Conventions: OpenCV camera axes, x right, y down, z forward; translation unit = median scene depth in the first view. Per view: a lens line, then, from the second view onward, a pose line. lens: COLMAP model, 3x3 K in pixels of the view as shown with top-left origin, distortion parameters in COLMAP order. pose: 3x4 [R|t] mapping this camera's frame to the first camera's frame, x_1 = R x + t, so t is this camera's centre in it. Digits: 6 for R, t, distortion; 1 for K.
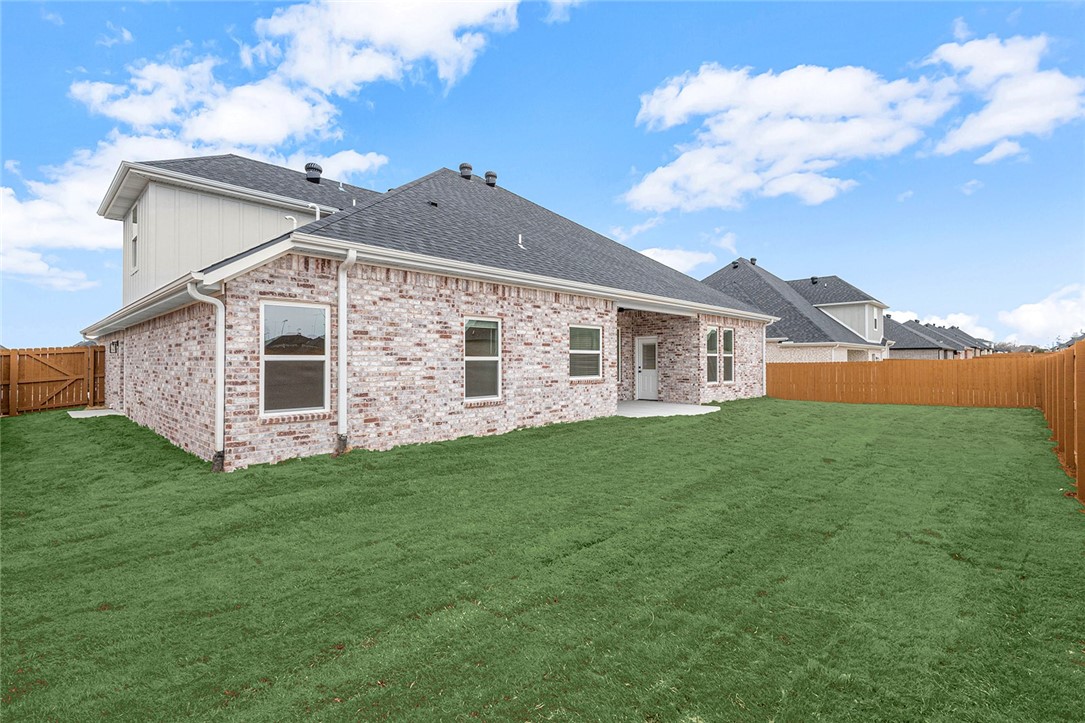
lens RADIAL K [[501.1, 0, 514.0], [0, 501.1, 363.1], [0, 0, 1]] dist [0.015648, 0.000134]
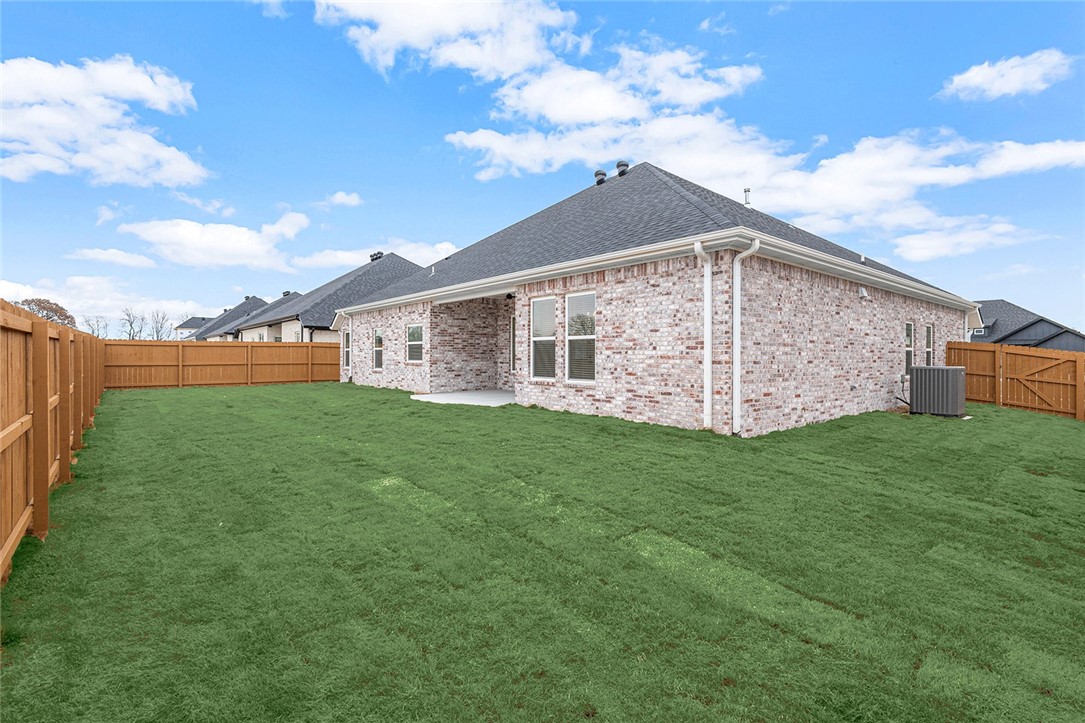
lens RADIAL K [[501.1, 0, 540.5], [0, 501.1, 357.1], [0, 0, 1]] dist [0.015648, 0.000134]
pose [[-0.092033, 0.019027, -0.995574, 1.304884], [0.009054, 0.999792, 0.018271, -0.004432], [0.995715, -0.007332, -0.092186, 1.277192]]
